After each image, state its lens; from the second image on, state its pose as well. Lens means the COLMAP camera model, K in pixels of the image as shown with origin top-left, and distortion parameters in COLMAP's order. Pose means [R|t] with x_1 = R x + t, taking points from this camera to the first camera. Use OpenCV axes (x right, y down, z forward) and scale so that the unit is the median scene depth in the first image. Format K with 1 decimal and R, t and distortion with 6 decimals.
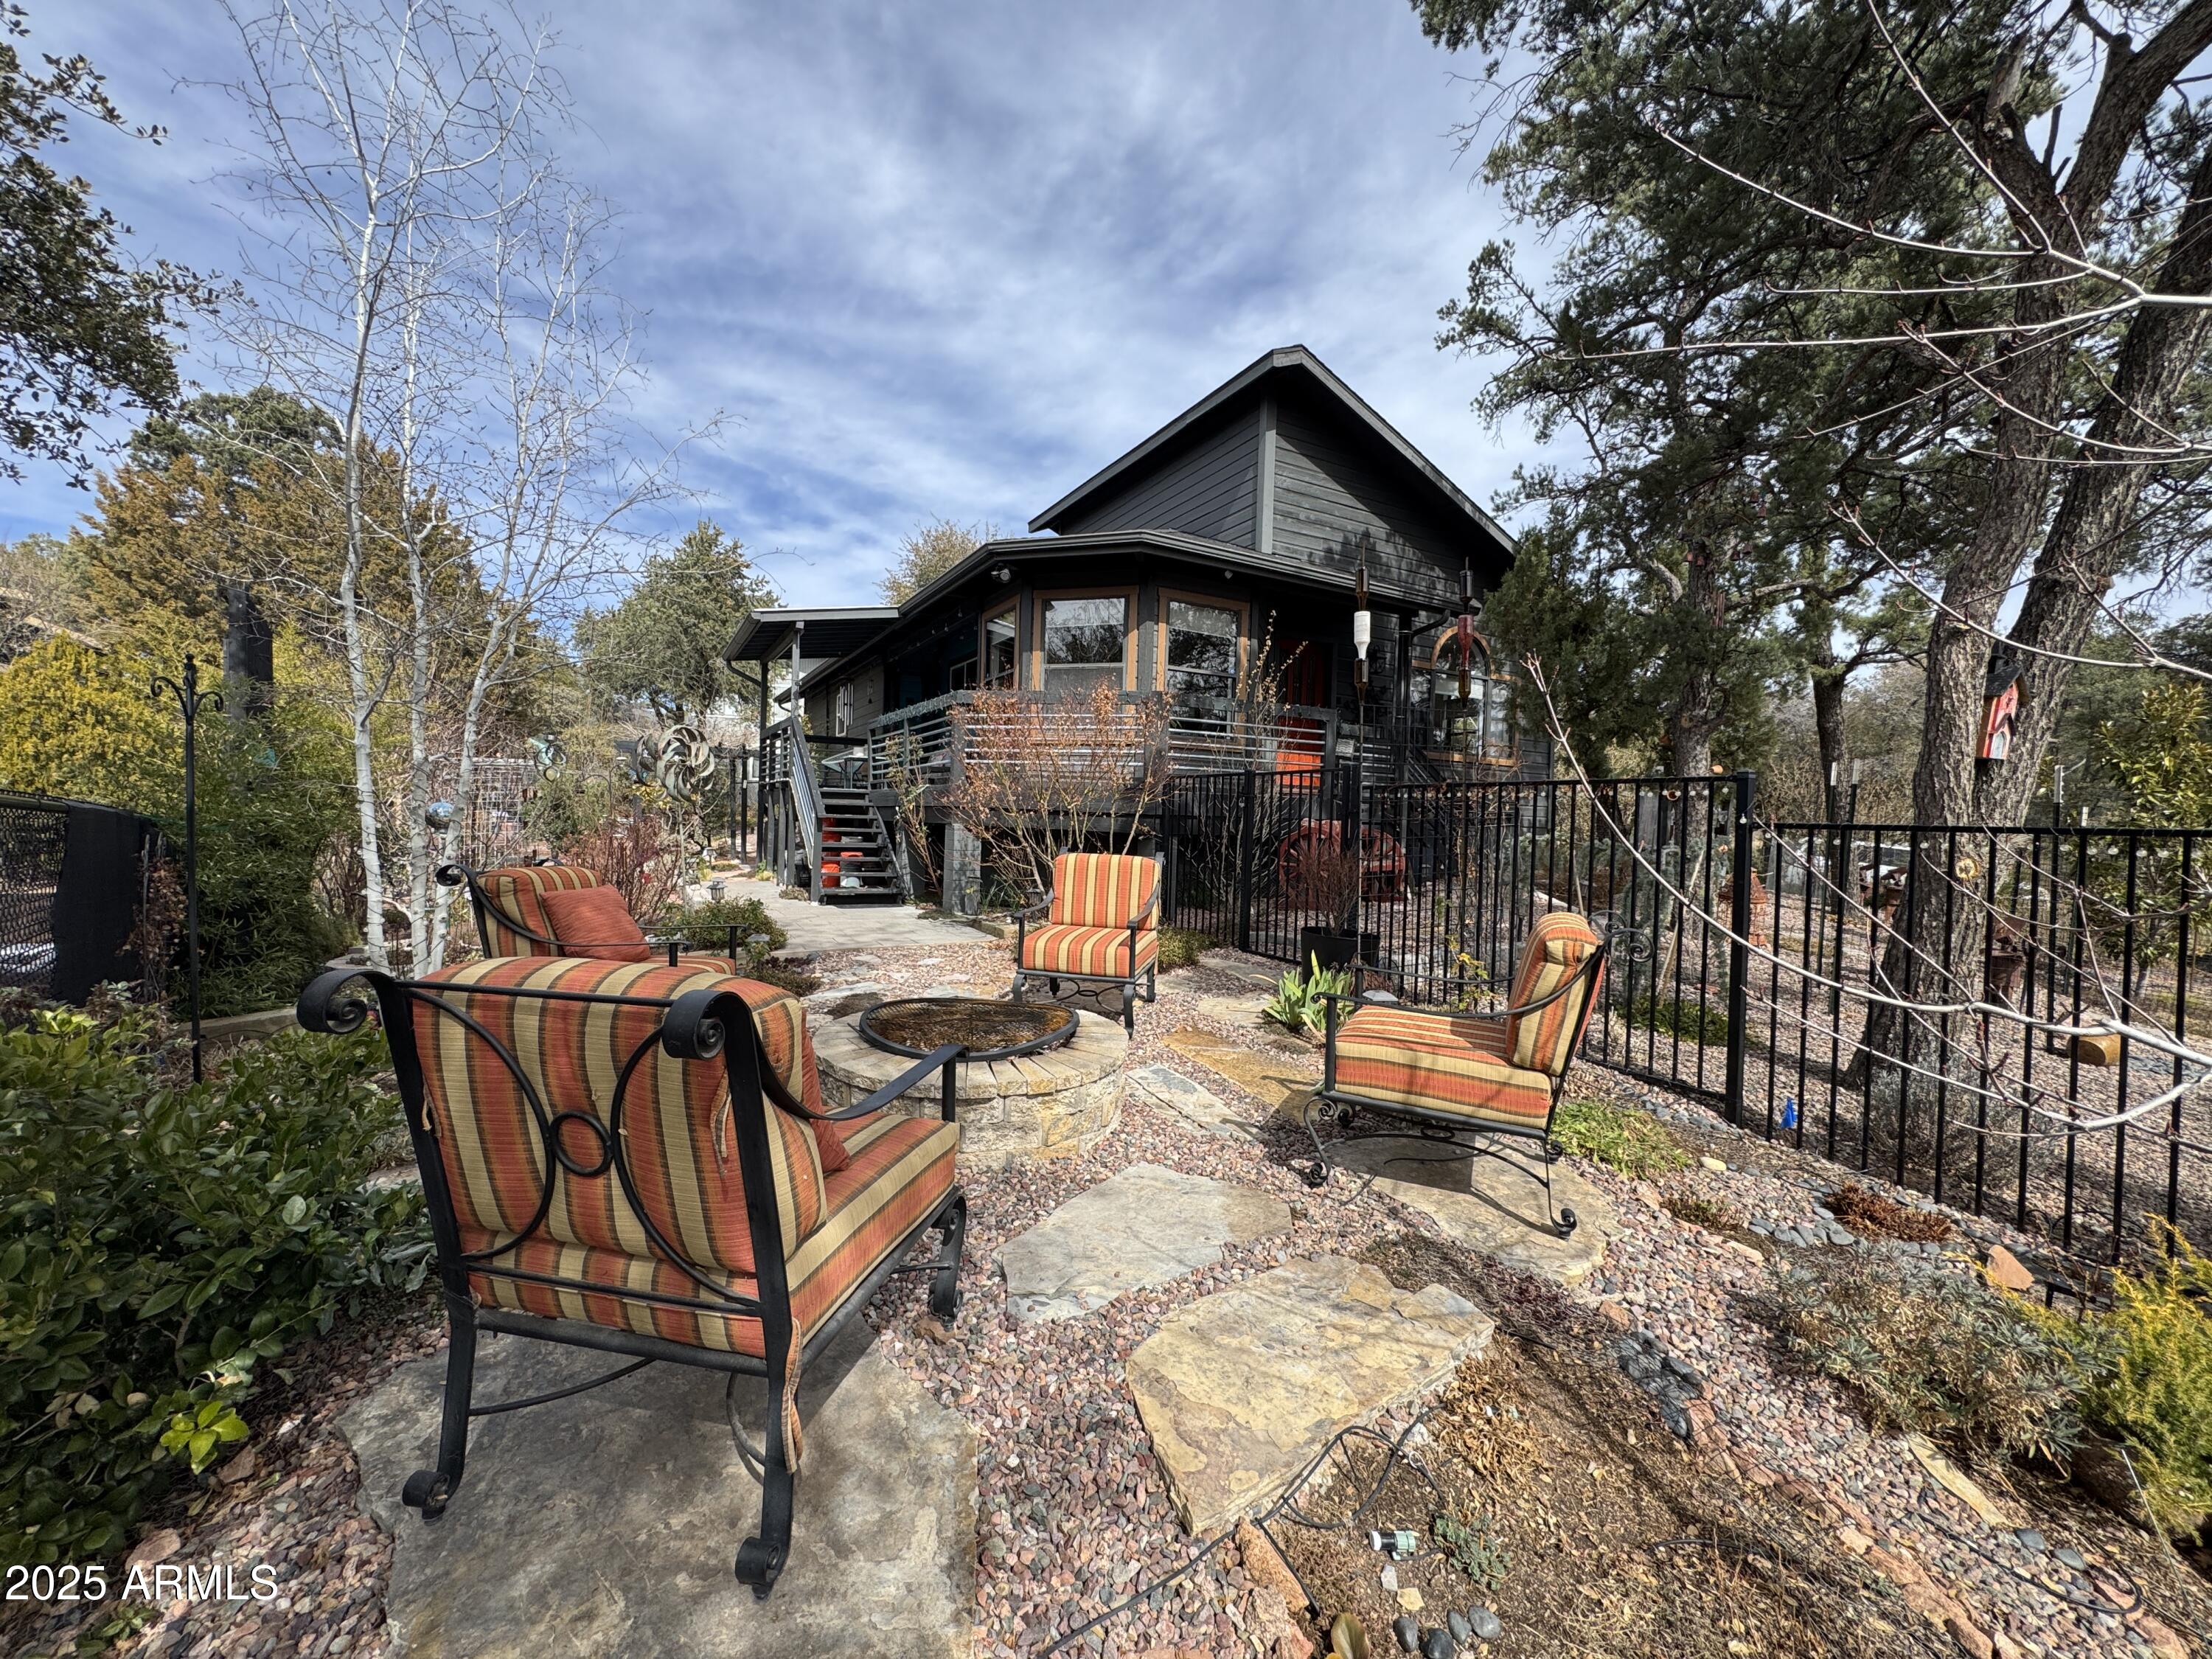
lens RADIAL K [[875.5, 0, 1108.2], [0, 875.5, 823.7], [0, 0, 1]] dist [-0.002137, -0.000351]
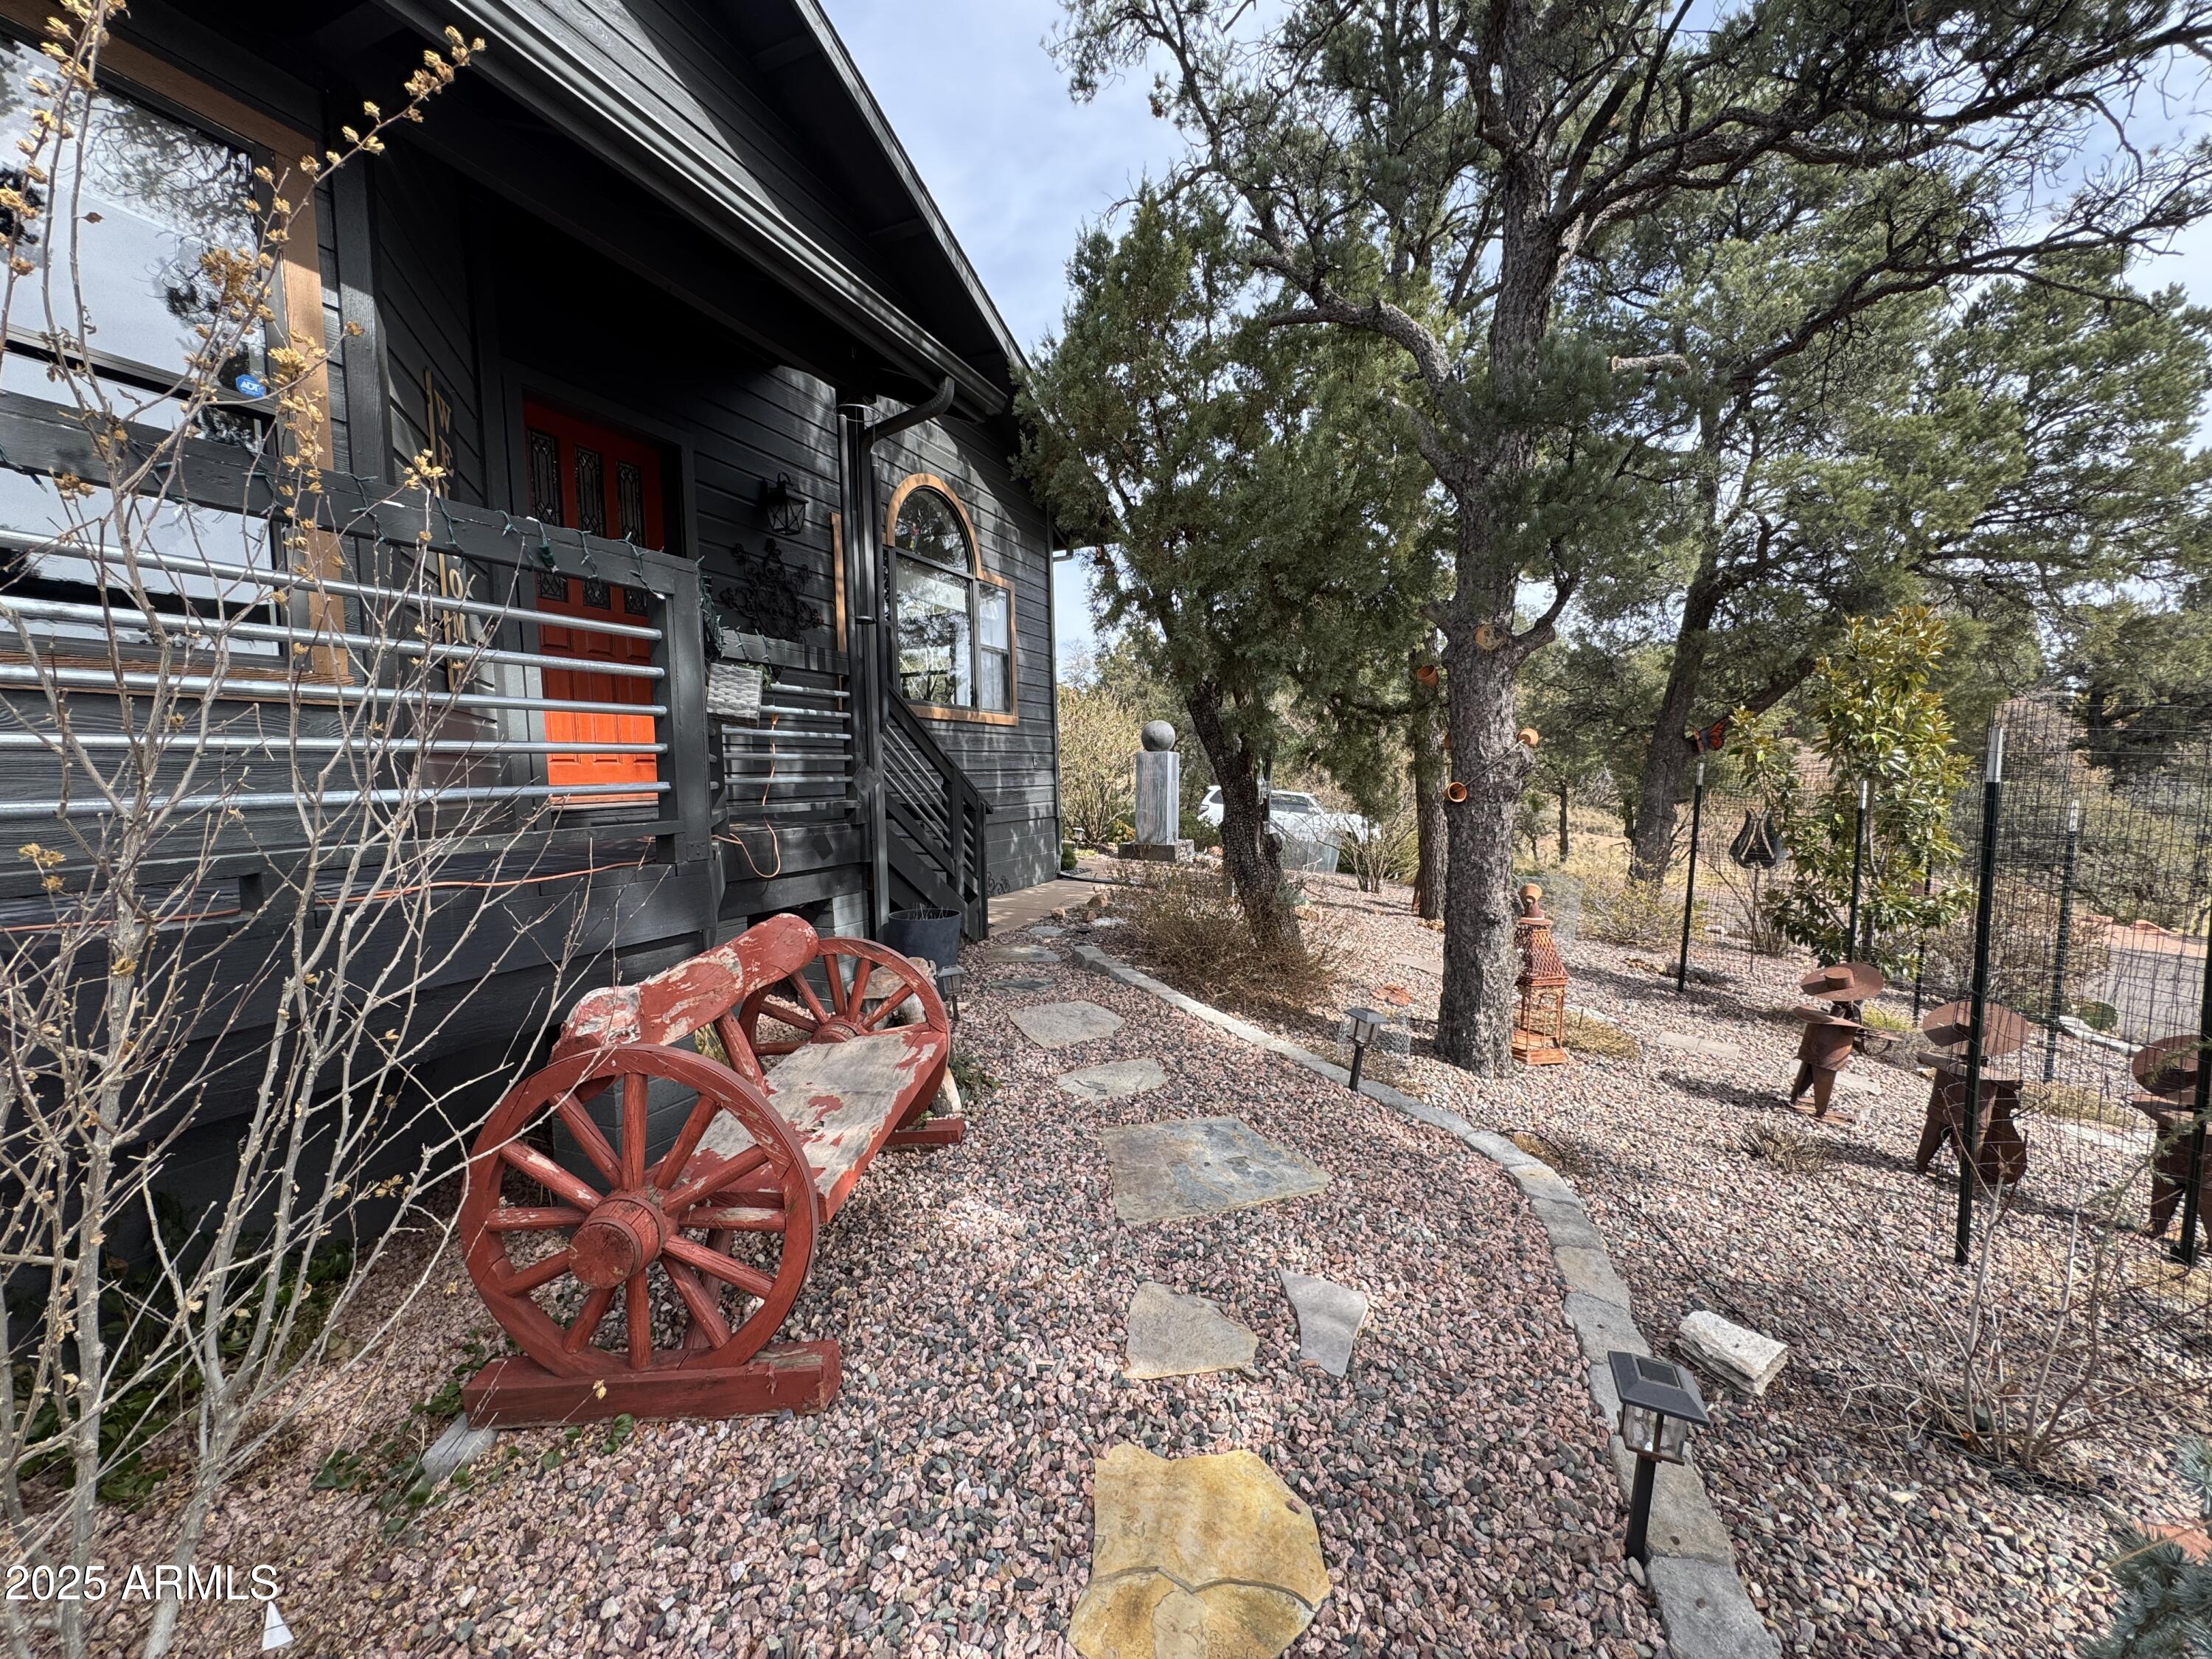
lens RADIAL K [[875.5, 0, 1104.5], [0, 875.5, 832.9], [0, 0, 1]] dist [-0.002137, -0.000351]
pose [[0.787239, -0.093953, 0.609449, 0.159562], [0.053964, 0.995030, 0.083688, -0.048822], [-0.614282, -0.032994, 0.788396, 0.599226]]
